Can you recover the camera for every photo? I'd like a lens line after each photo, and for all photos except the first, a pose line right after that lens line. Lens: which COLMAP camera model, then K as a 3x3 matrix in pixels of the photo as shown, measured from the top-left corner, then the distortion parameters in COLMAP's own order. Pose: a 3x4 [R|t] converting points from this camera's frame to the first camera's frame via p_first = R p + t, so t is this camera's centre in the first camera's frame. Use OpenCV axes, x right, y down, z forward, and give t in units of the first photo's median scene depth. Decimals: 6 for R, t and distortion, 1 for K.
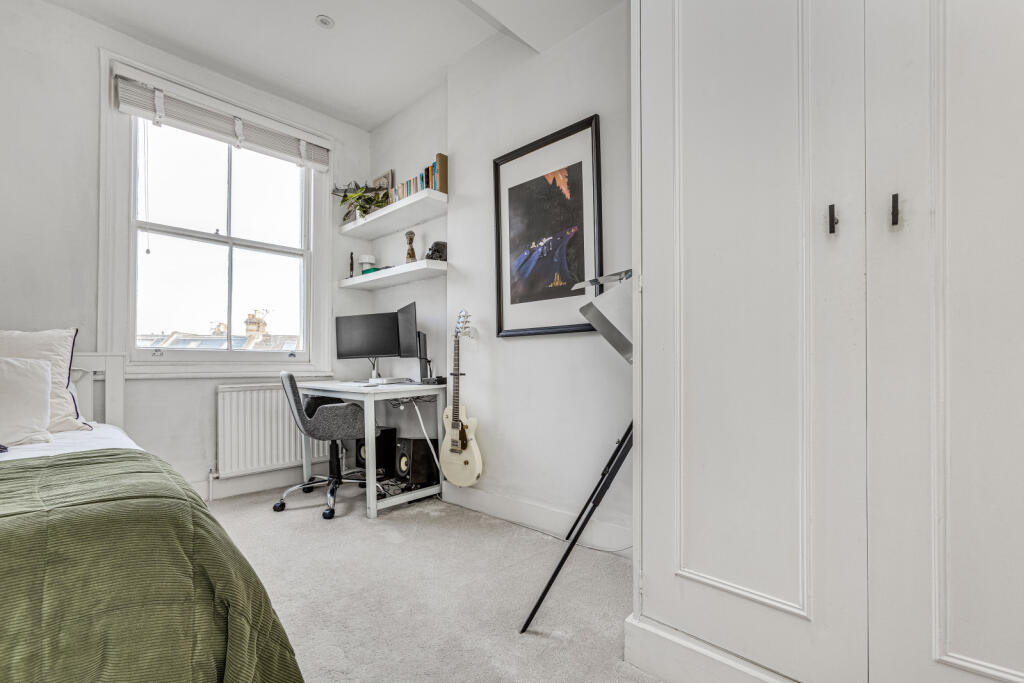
lens RADIAL K [[442.4, 0, 511.9], [0, 442.4, 363.5], [0, 0, 1]] dist [0.000516, 0.000062]
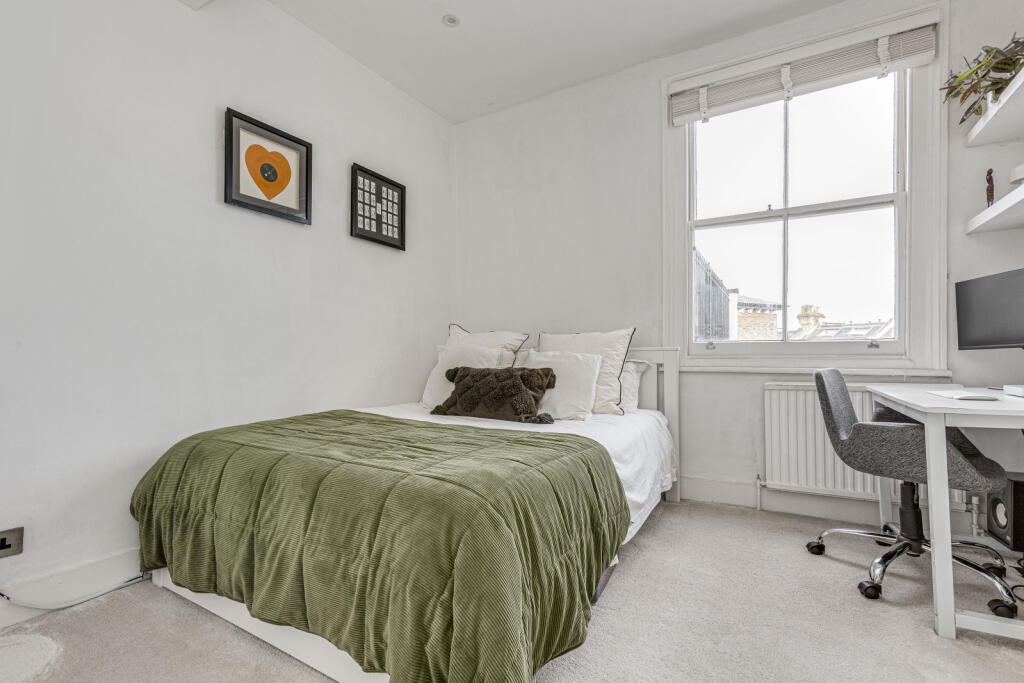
lens RADIAL K [[460.1, 0, 511.3], [0, 460.1, 354.1], [0, 0, 1]] dist [-0.003353, -0.000195]
pose [[0.227700, 0.001286, -0.973731, 0.111538], [0.000991, 0.999998, 0.001552, -0.007720], [0.973731, -0.001318, 0.227698, 0.300766]]
